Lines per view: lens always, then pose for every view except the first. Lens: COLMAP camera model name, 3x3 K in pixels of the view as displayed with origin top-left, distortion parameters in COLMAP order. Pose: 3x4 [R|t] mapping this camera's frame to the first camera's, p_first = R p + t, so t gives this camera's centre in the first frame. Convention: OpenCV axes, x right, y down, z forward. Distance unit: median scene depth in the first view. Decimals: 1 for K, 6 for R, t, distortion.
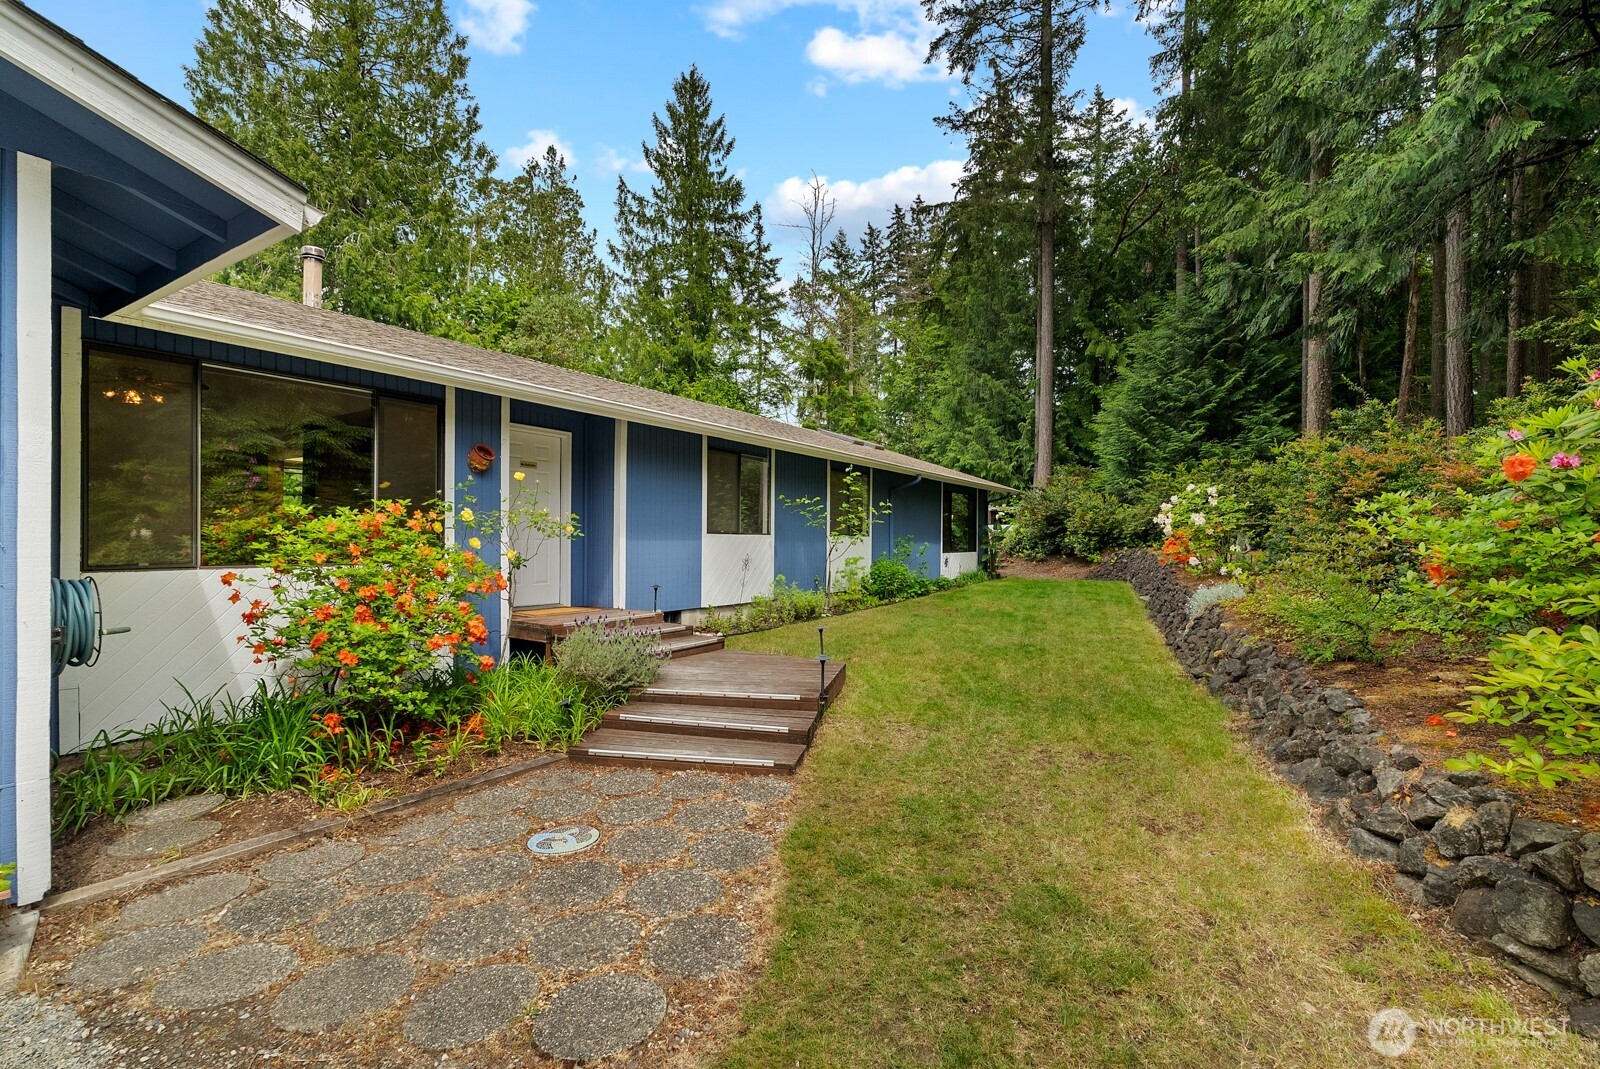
lens RADIAL K [[706.5, 0, 794.8], [0, 706.5, 533.3], [0, 0, 1]] dist [-0.005077, -0.000013]
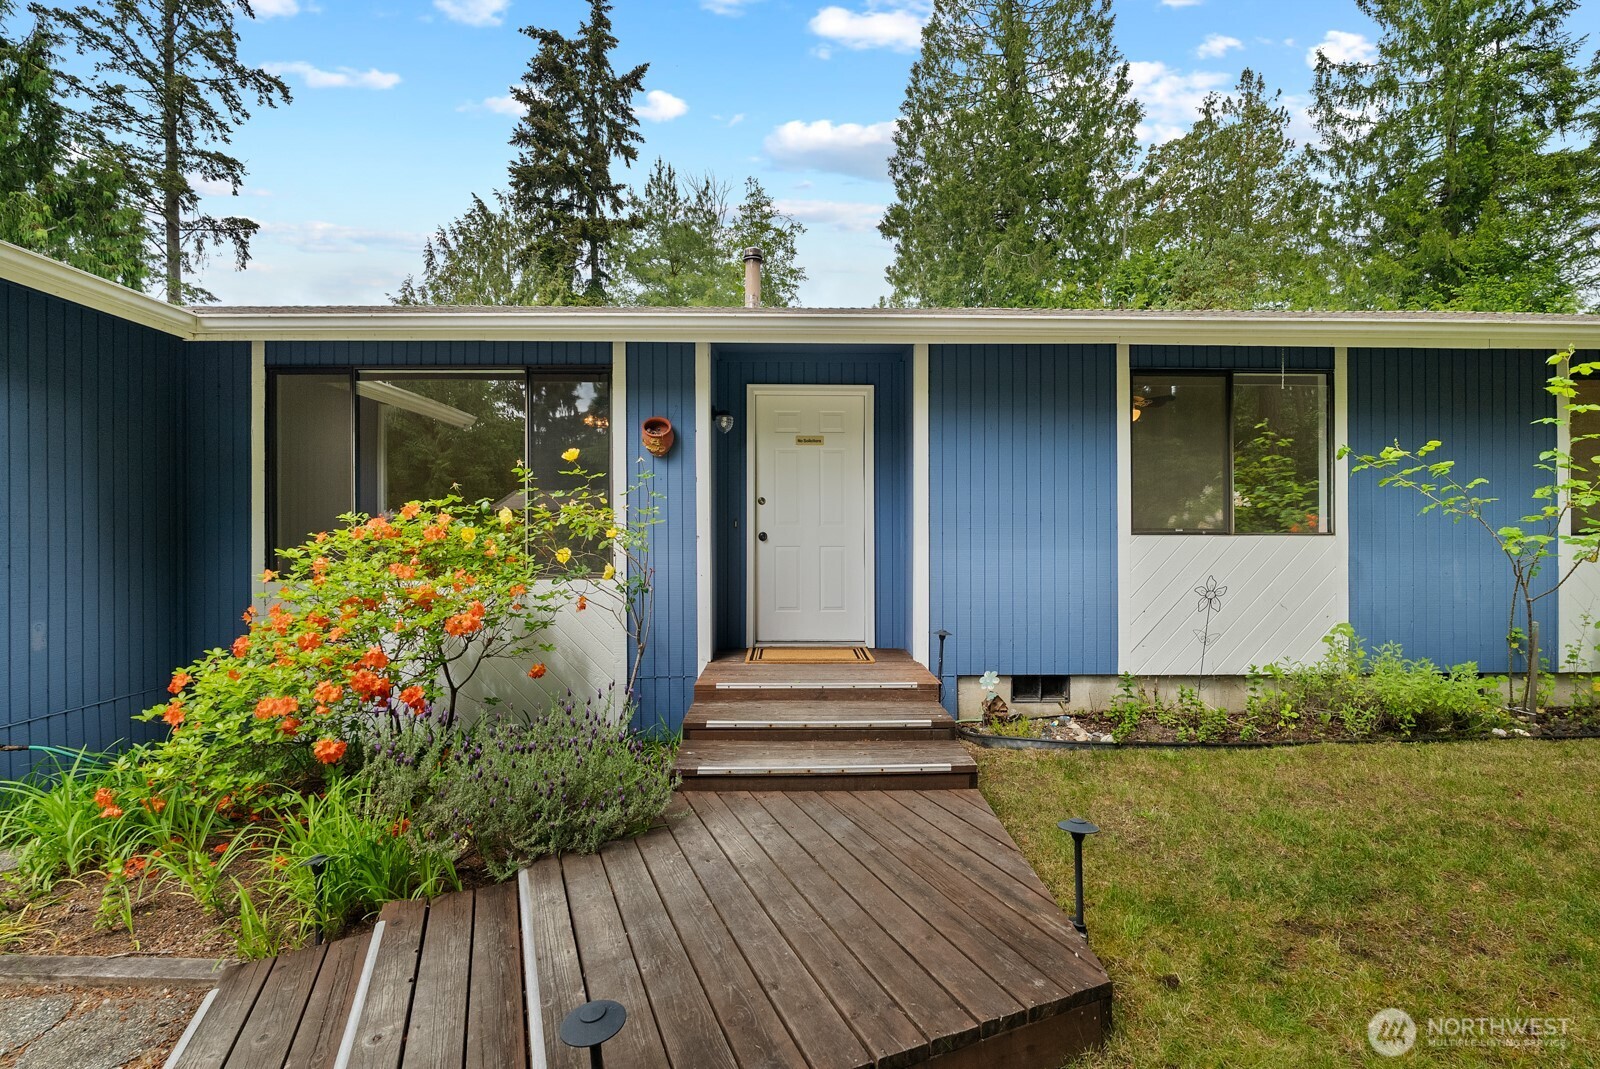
lens RADIAL K [[706.5, 0, 794.8], [0, 706.5, 533.3], [0, 0, 1]] dist [-0.005077, -0.000013]
pose [[0.574618, -0.010911, -0.818349, 0.037428], [0.012155, 0.999915, -0.004797, -0.000239], [0.818331, -0.007190, 0.574702, 0.115415]]
